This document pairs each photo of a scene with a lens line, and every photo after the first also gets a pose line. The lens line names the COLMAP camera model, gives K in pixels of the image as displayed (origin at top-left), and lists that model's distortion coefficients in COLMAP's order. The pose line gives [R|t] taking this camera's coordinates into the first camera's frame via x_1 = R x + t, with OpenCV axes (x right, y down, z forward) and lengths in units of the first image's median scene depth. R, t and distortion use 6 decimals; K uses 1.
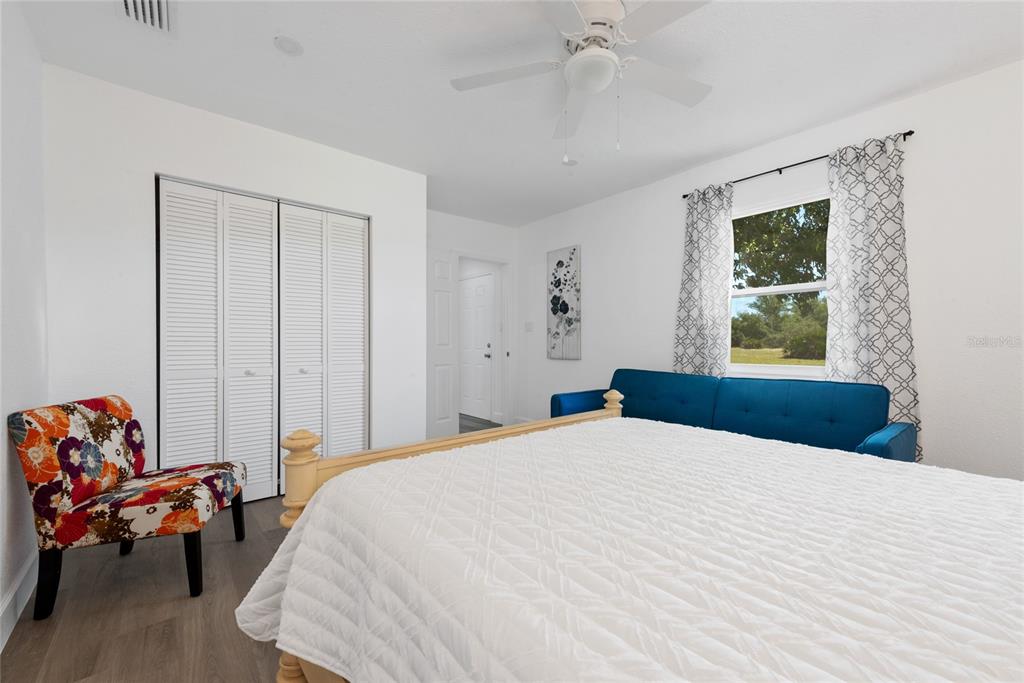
lens RADIAL K [[400.5, 0, 512.0], [0, 400.5, 343.5], [0, 0, 1]] dist [0.006420, -0.000727]
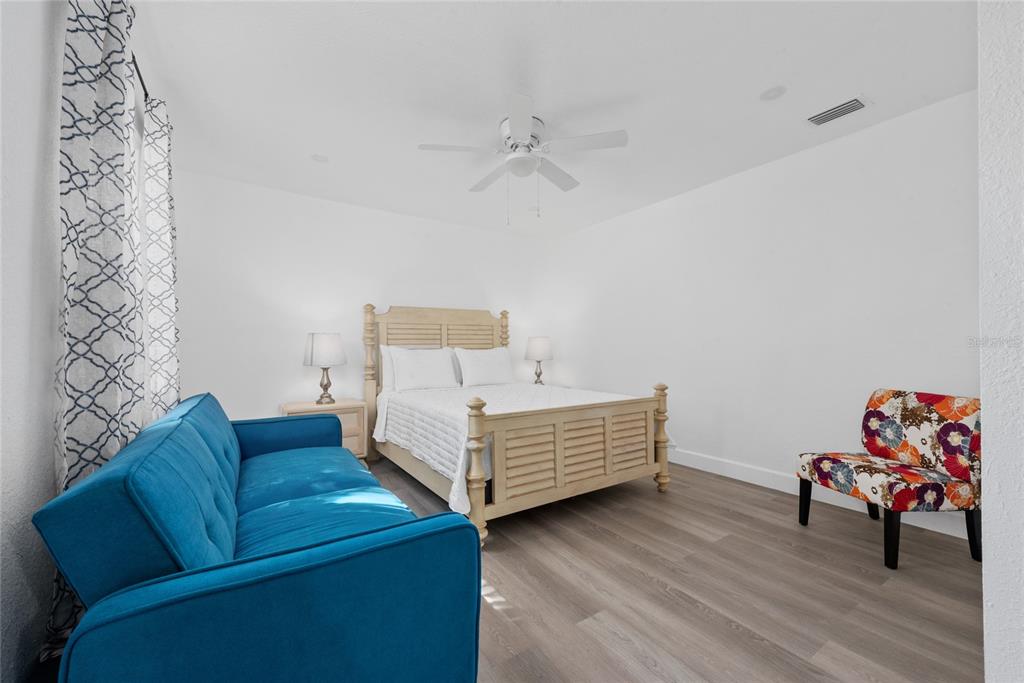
lens RADIAL K [[400.5, 0, 511.3], [0, 400.5, 343.2], [0, 0, 1]] dist [0.006420, -0.000727]
pose [[-0.992225, 0.000064, 0.124456, 0.054421], [-0.001307, 0.999939, -0.010935, 0.001744], [-0.124449, -0.011013, -0.992165, 2.296822]]
